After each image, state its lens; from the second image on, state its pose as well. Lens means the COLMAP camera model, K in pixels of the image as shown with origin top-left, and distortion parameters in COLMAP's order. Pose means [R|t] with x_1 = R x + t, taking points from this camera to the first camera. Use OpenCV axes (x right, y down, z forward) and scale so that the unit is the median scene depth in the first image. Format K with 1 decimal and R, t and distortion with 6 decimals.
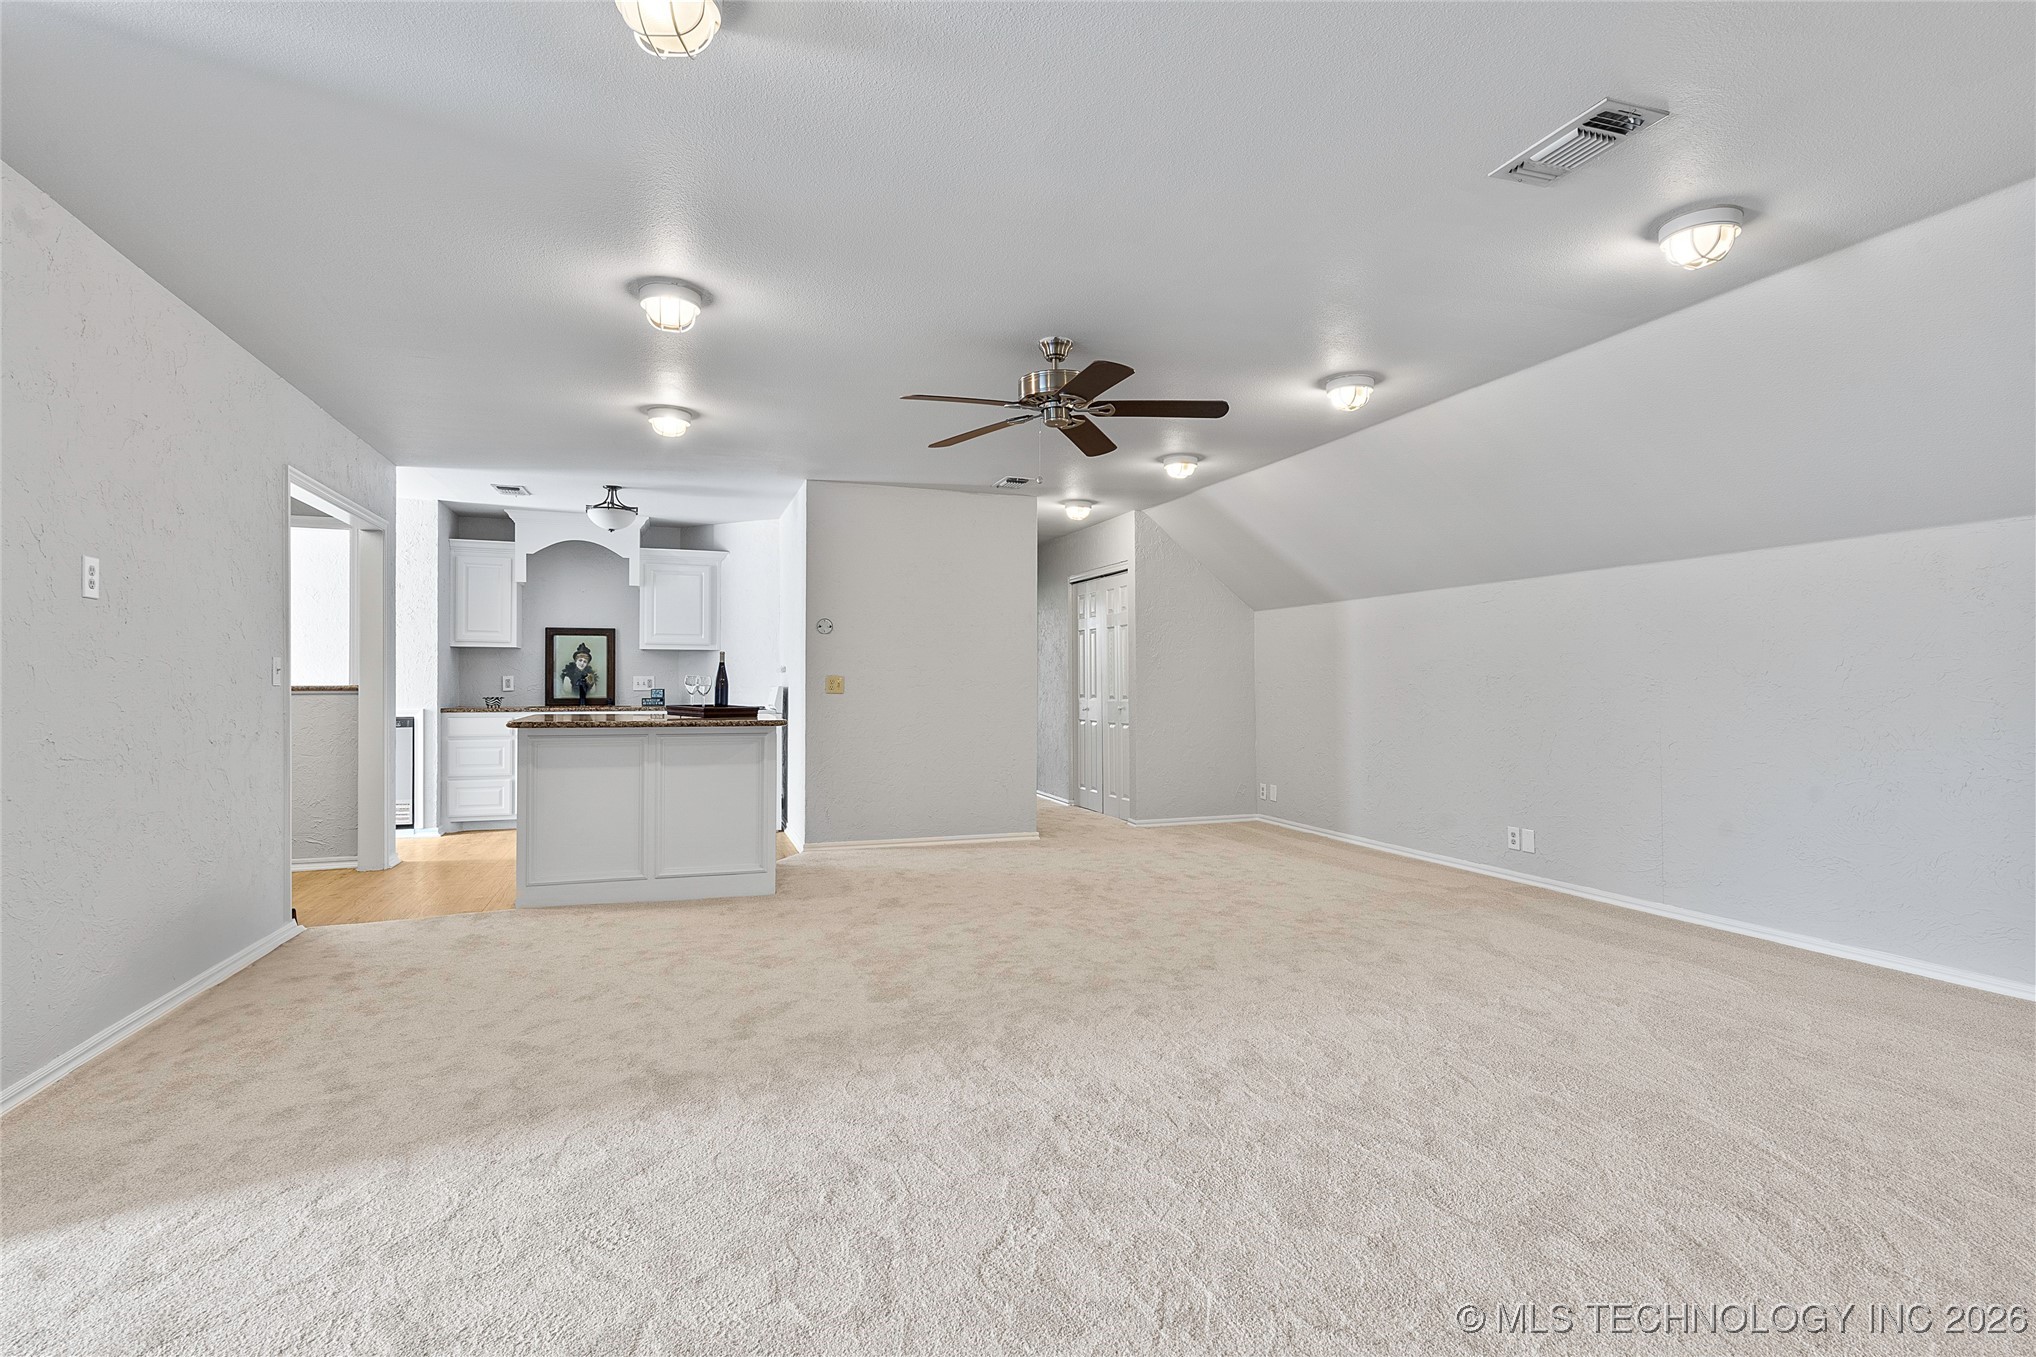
lens RADIAL K [[967.4, 0, 1018.0], [0, 967.4, 678.5], [0, 0, 1]] dist [-0.000120, 0.000659]
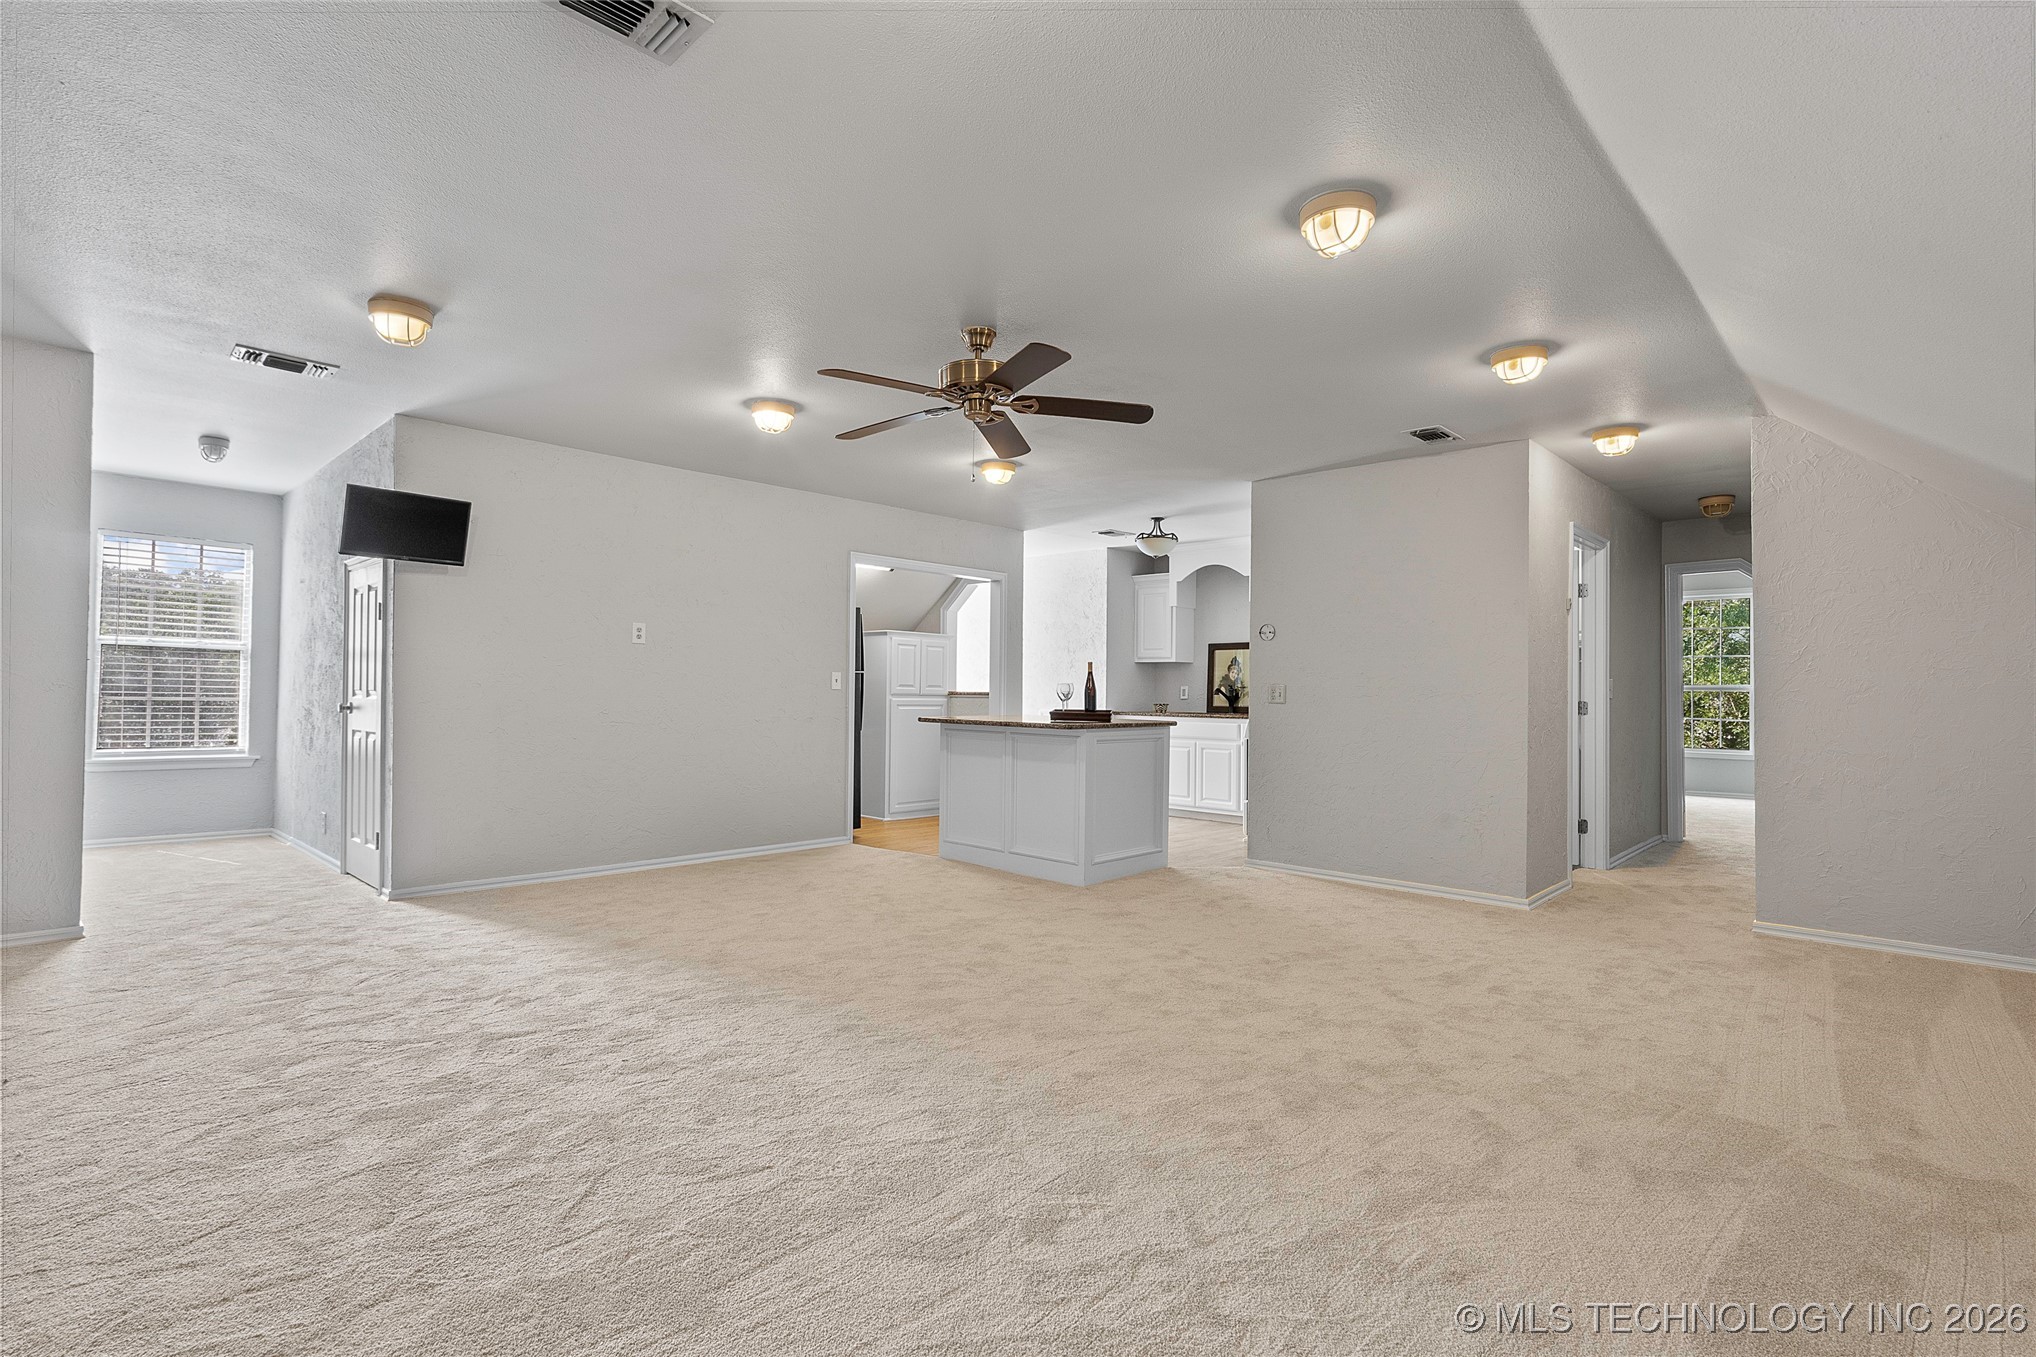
lens RADIAL K [[967.4, 0, 1018.0], [0, 967.4, 678.5], [0, 0, 1]] dist [-0.000120, 0.000659]
pose [[0.452249, -0.007869, -0.891857, 0.515335], [-0.006180, 0.999909, -0.011956, 0.003985], [0.891870, 0.010918, 0.452160, 0.342263]]
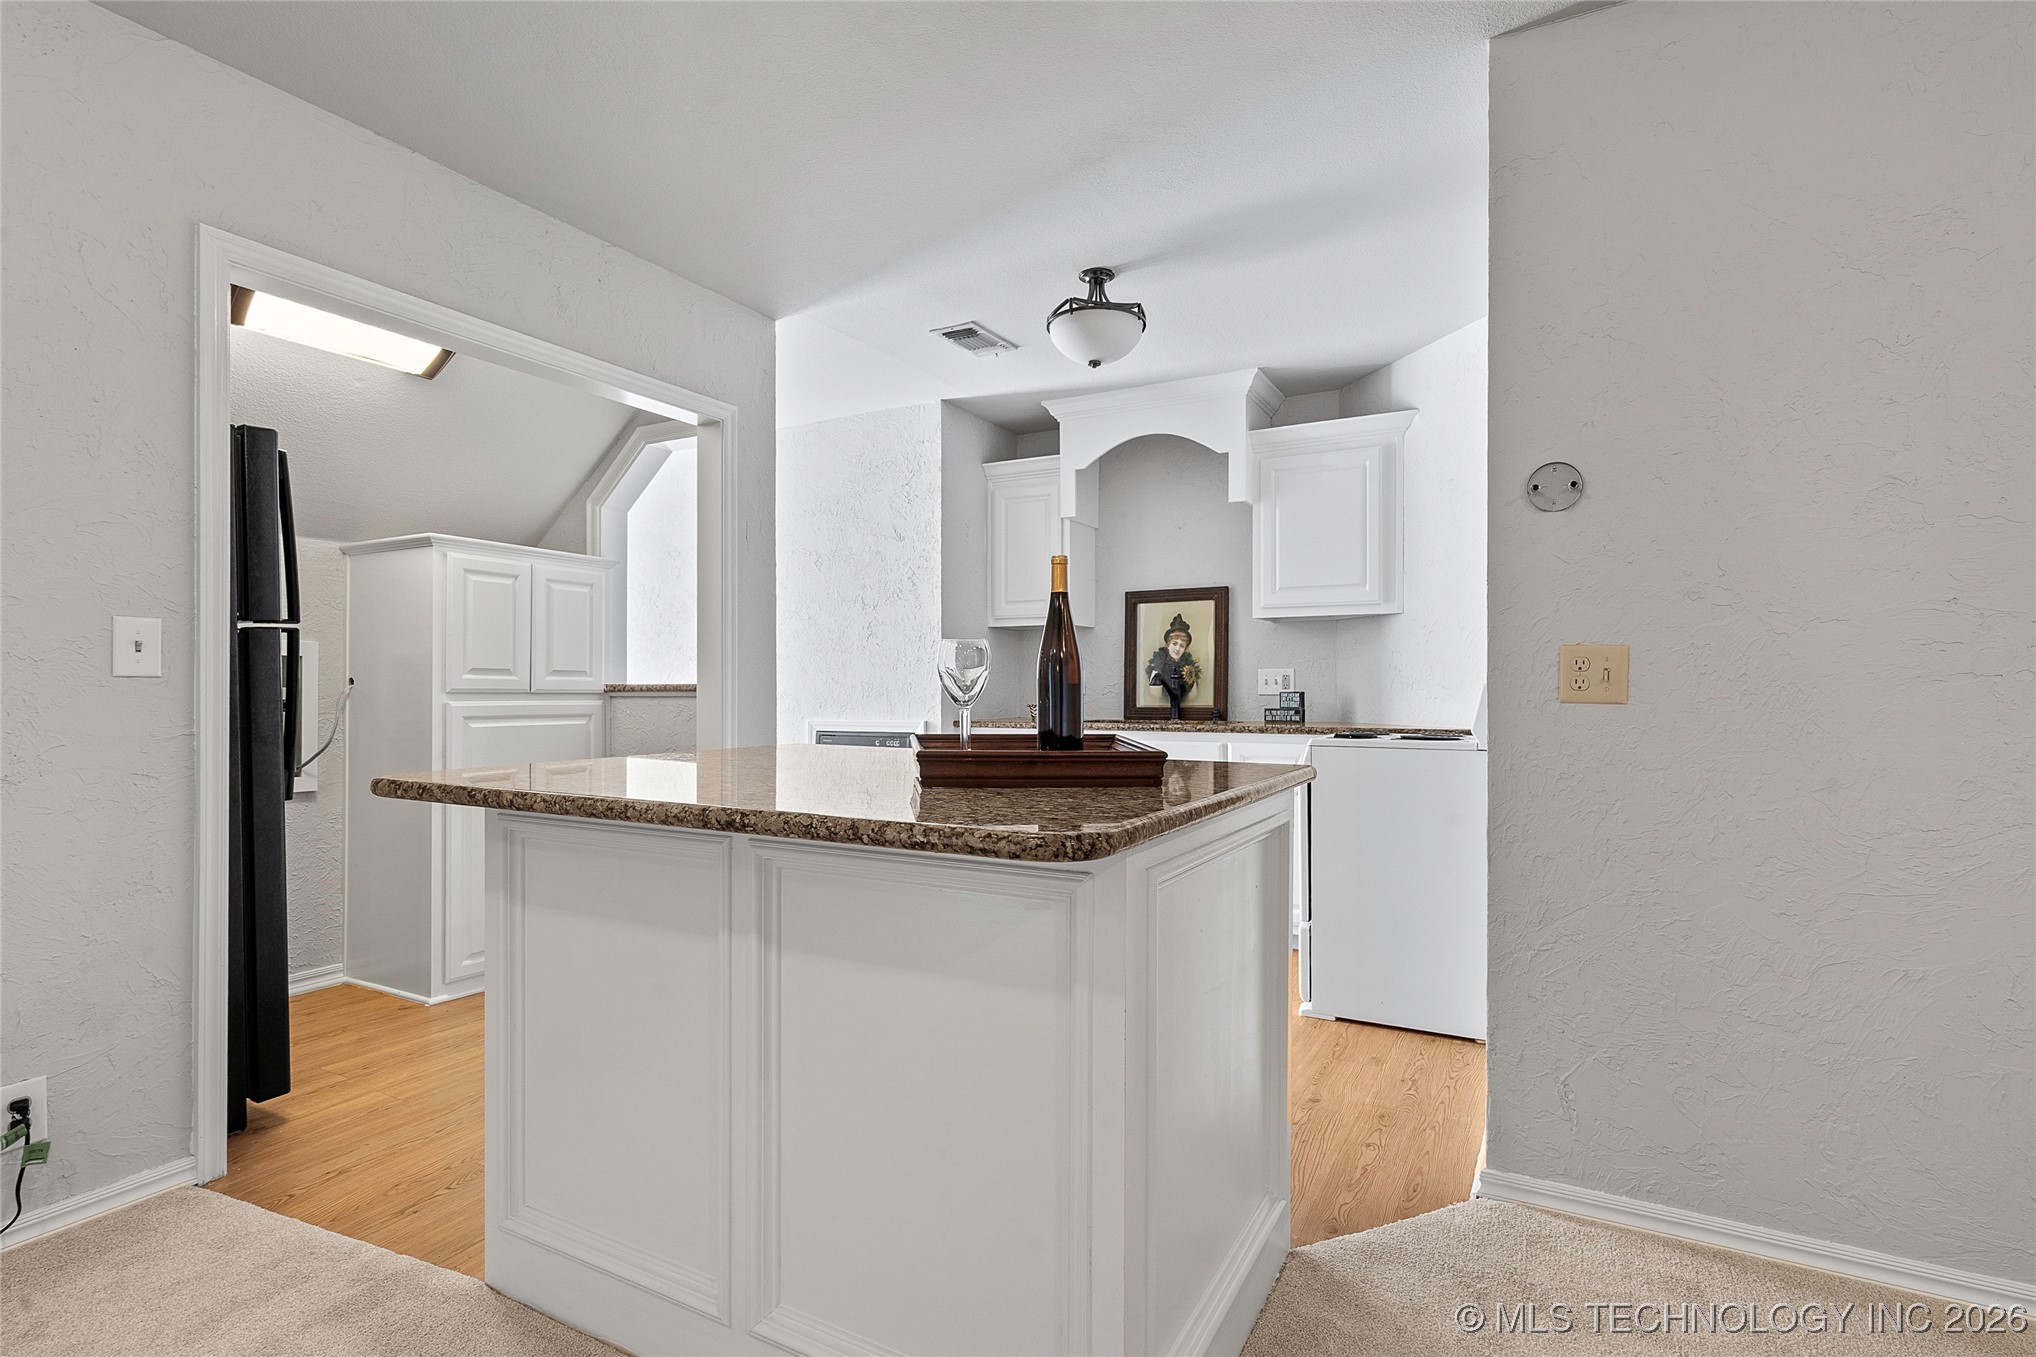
lens RADIAL K [[991.3, 0, 1007.9], [0, 991.3, 688.6], [0, 0, 1]] dist [-0.000808, 0.000063]
pose [[0.657580, -0.002214, -0.753381, -0.073279], [0.004841, 0.999987, 0.001287, 0.009425], [0.753369, -0.004494, 0.657583, 0.634941]]
